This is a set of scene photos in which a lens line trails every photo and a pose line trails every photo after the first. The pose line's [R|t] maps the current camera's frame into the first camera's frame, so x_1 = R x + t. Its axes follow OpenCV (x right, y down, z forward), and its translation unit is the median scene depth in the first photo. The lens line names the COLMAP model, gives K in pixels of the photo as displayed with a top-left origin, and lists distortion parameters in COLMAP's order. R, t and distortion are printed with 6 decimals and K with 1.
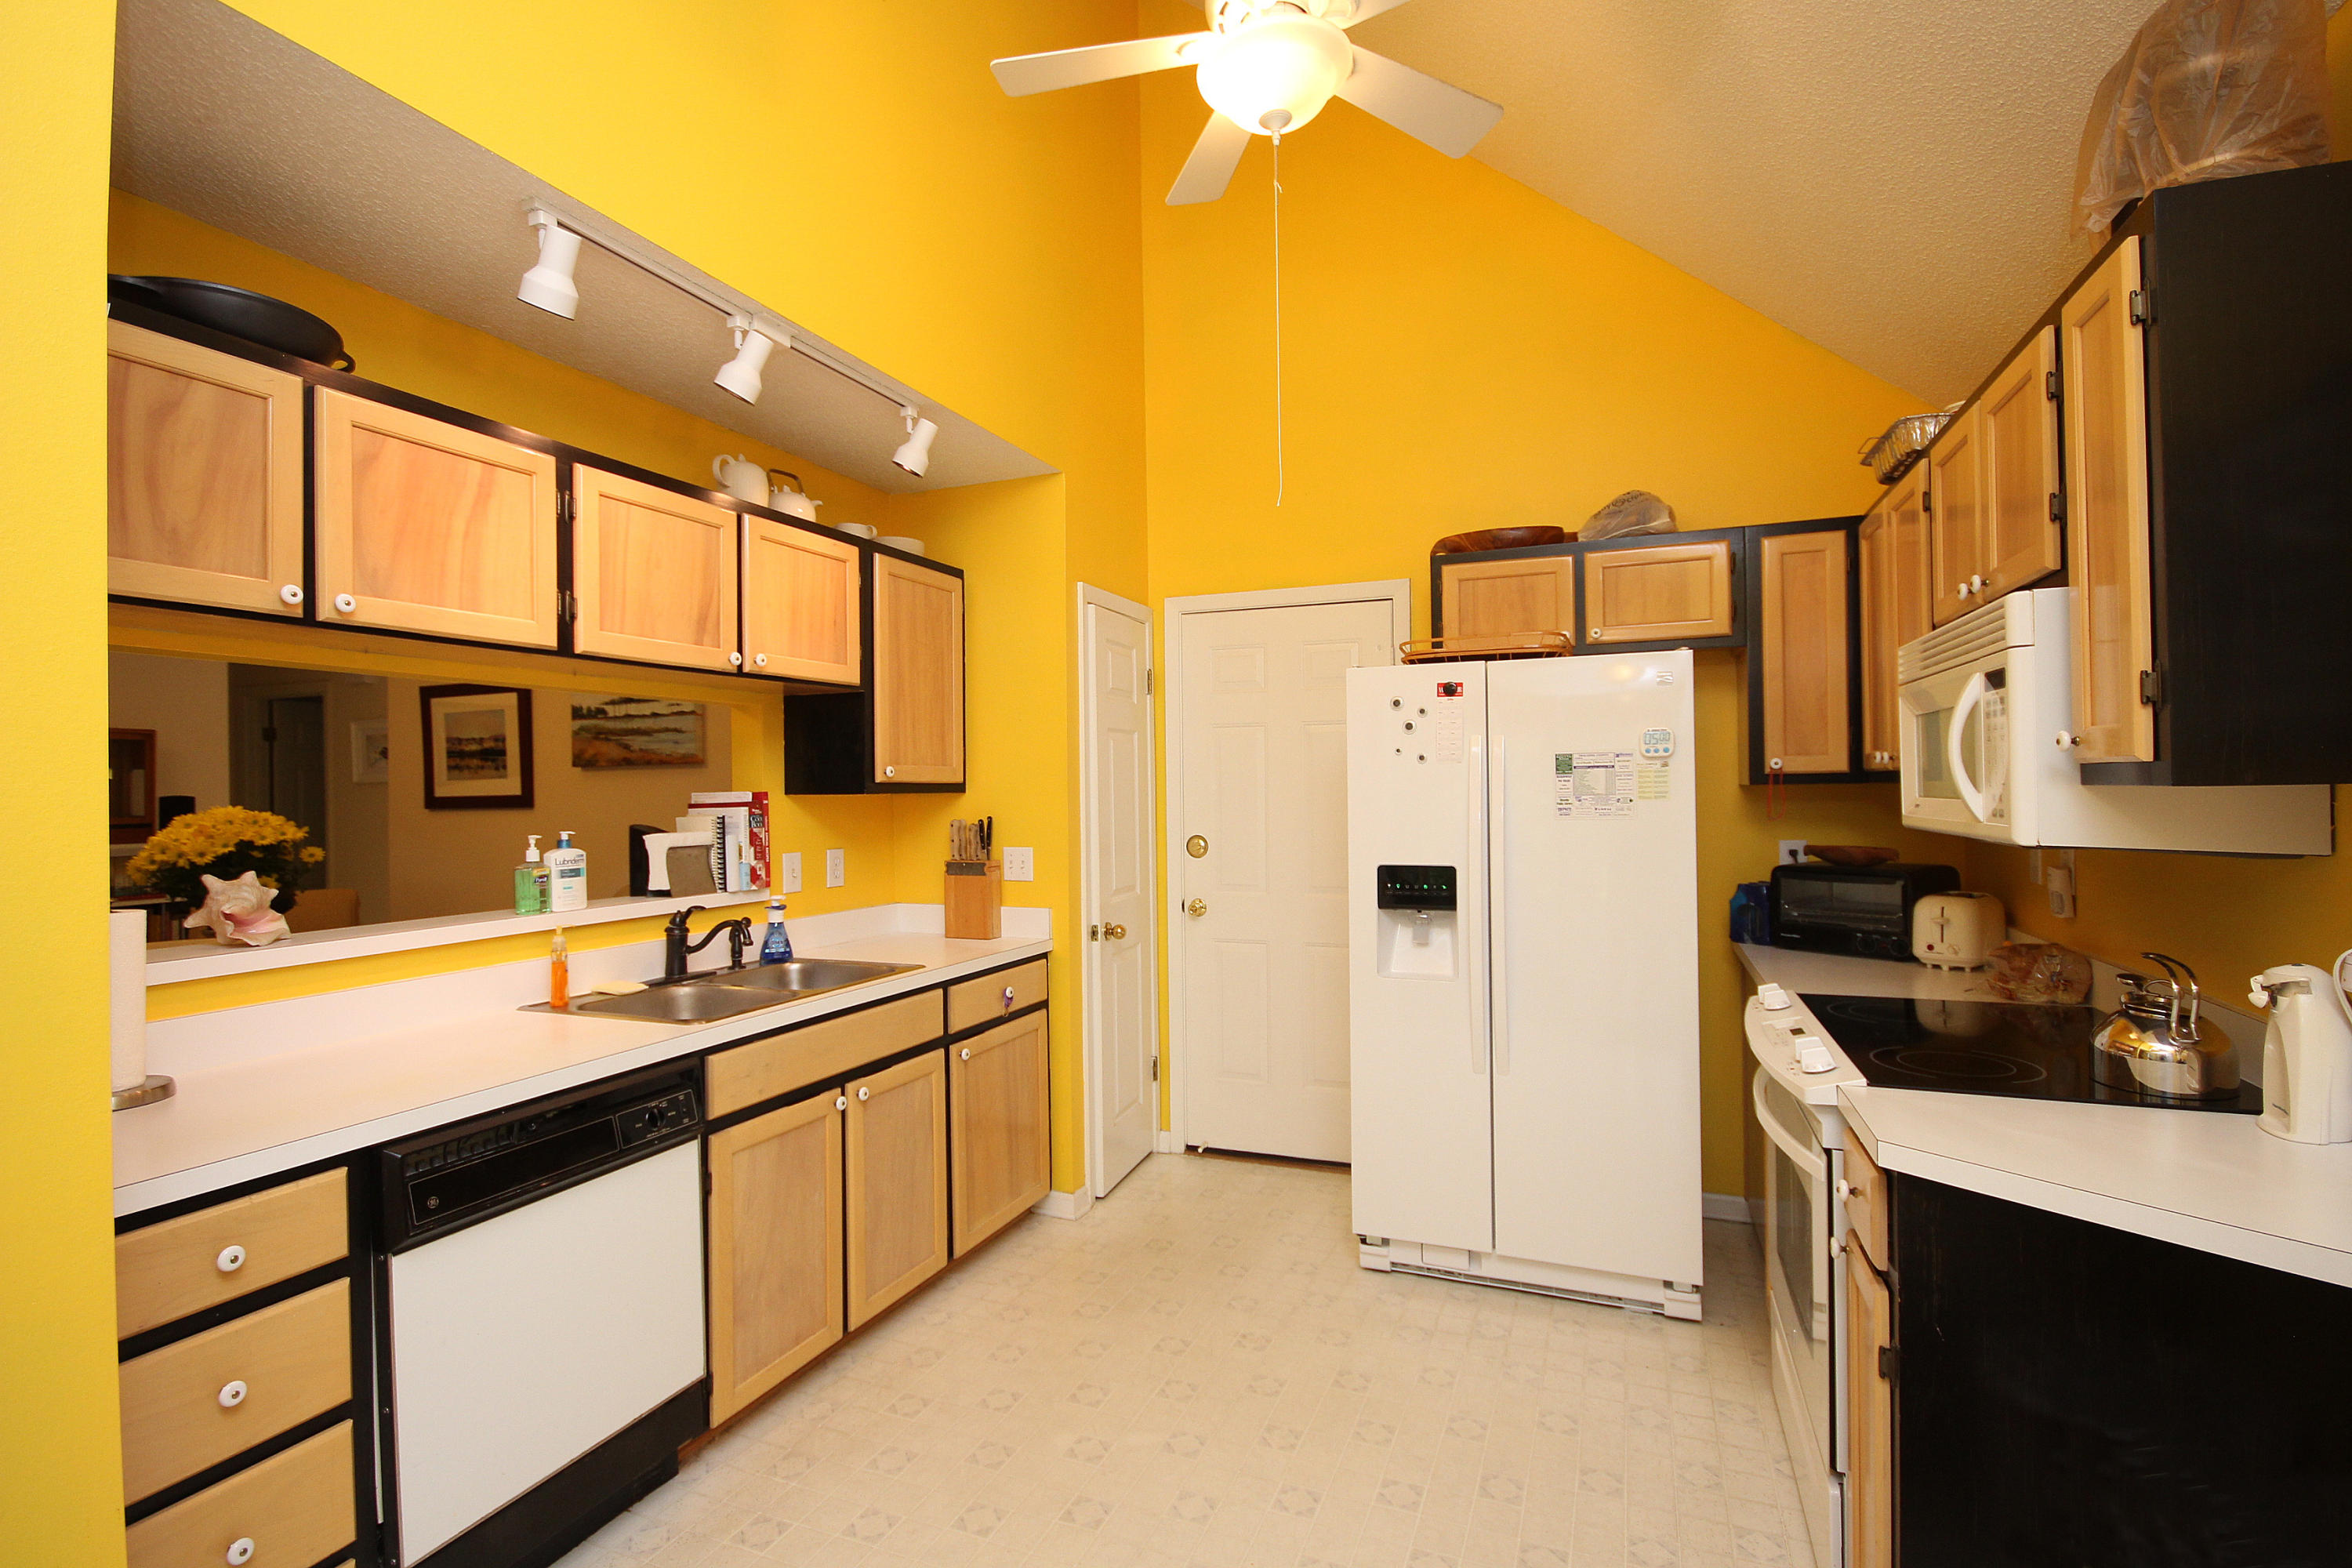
lens RADIAL K [[1085.3, 0, 1184.3], [0, 1085.3, 799.0], [0, 0, 1]] dist [-0.001972, 0.000807]
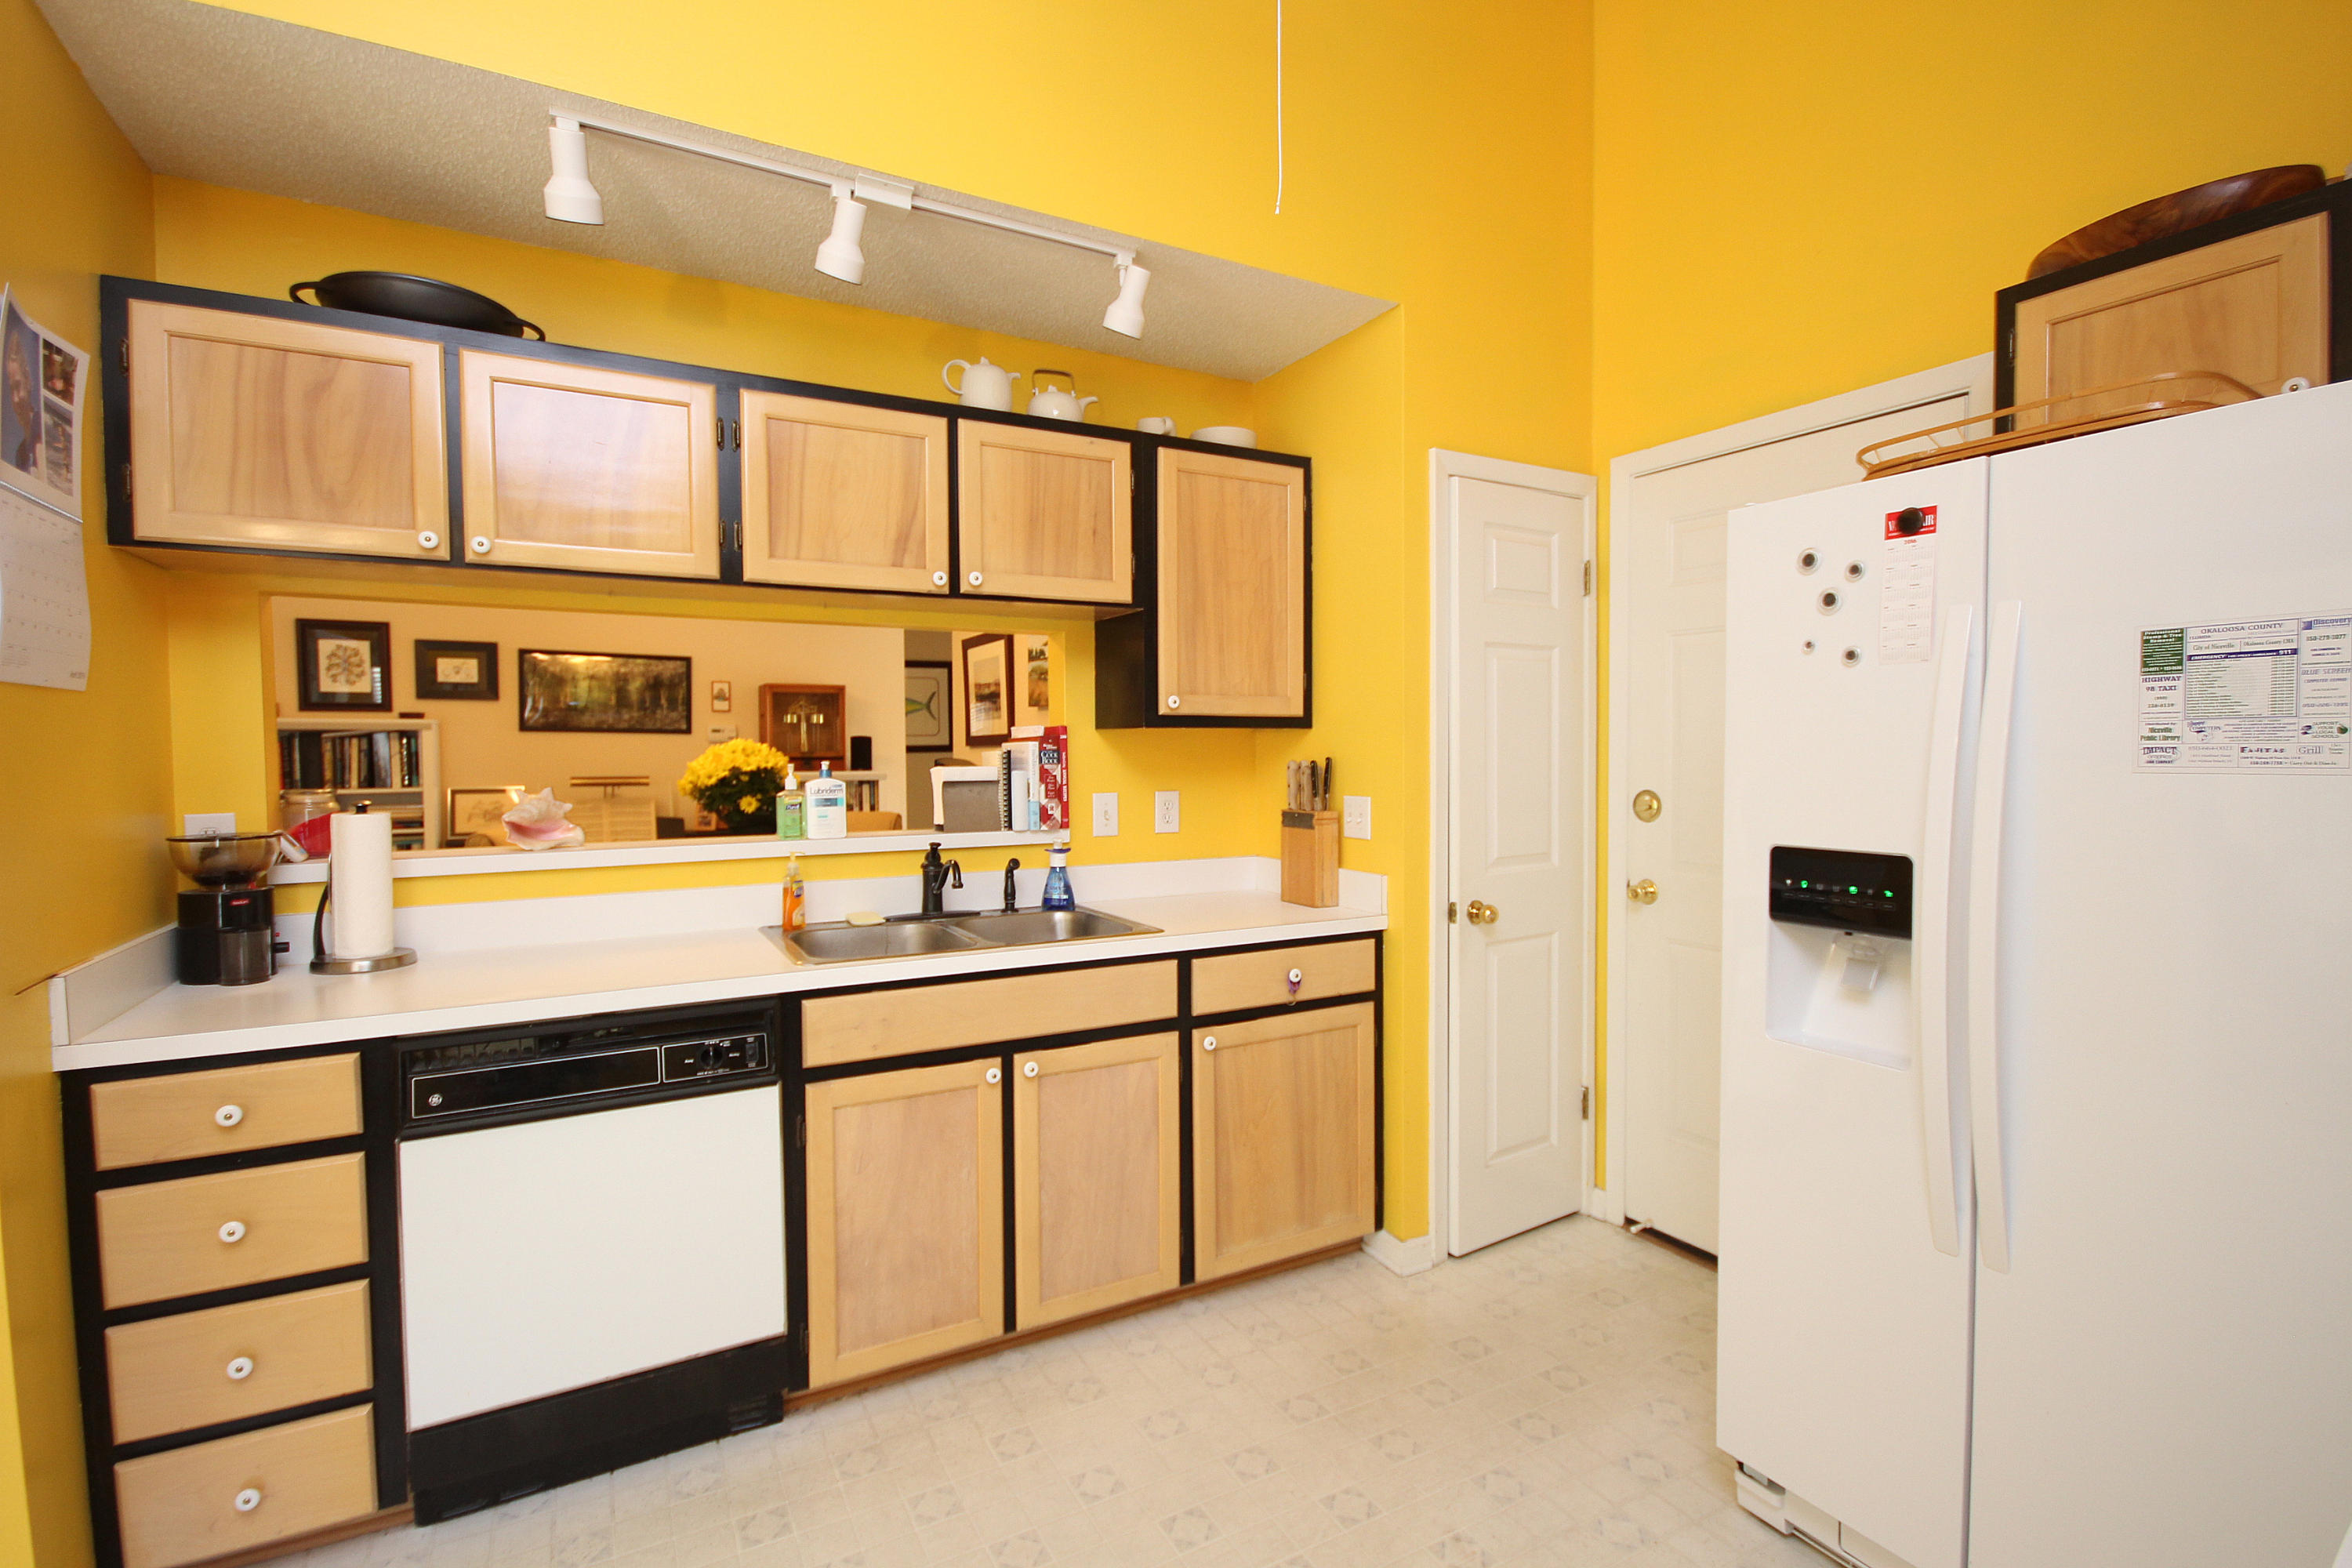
lens RADIAL K [[1085.3, 0, 1171.2], [0, 1085.3, 793.1], [0, 0, 1]] dist [-0.001972, 0.000807]
pose [[0.781689, 0.033963, -0.622744, 0.290821], [-0.009909, 0.999066, 0.042049, 0.011824], [0.623590, -0.026698, 0.781295, 0.353376]]
